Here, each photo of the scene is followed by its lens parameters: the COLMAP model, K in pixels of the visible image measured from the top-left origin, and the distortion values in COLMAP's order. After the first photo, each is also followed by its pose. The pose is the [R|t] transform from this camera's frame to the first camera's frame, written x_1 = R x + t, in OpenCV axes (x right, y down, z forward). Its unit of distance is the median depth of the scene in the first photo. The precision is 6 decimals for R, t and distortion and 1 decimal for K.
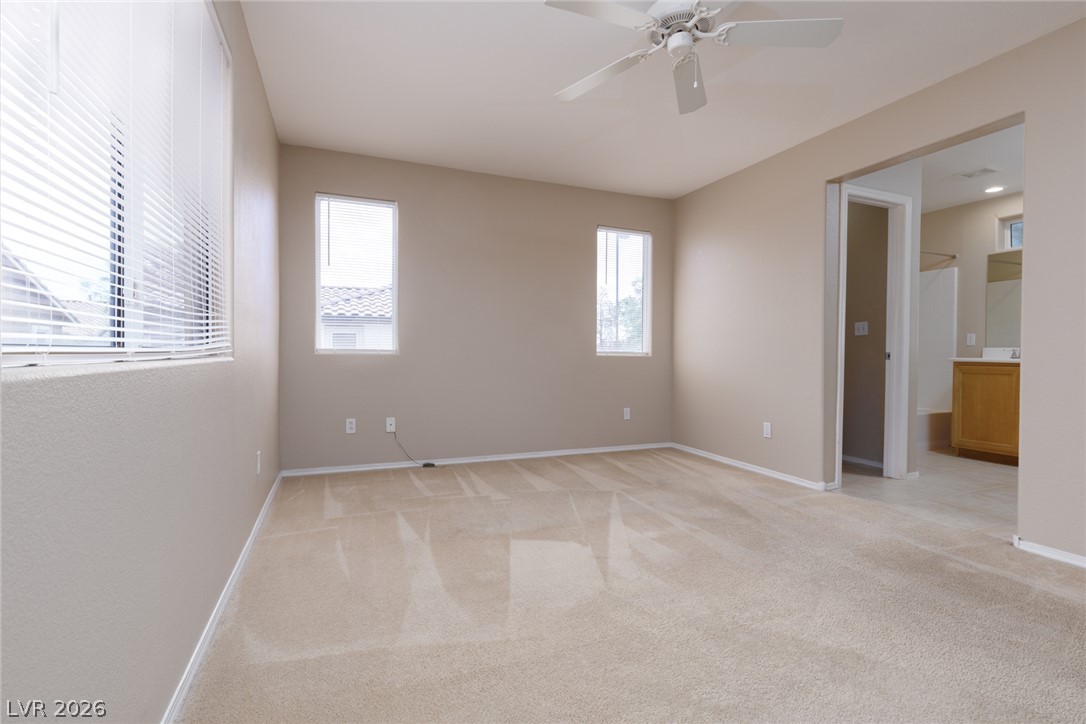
lens RADIAL K [[507.4, 0, 543.0], [0, 507.4, 362.0], [0, 0, 1]] dist [0.001735, 0.000525]
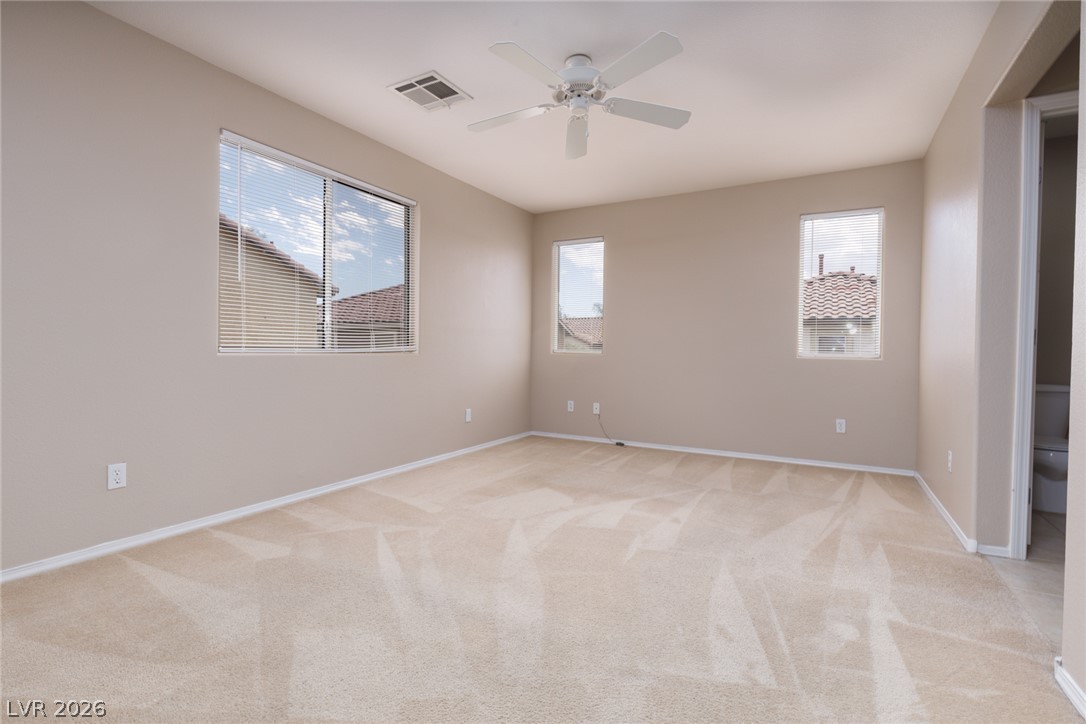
lens RADIAL K [[507.4, 0, 543.0], [0, 507.4, 362.0], [0, 0, 1]] dist [0.001735, 0.000525]
pose [[0.613316, 0.016237, -0.789671, 0.640572], [-0.024805, 0.999691, 0.001290, 0.006337], [0.789448, 0.018797, 0.613529, 0.092742]]
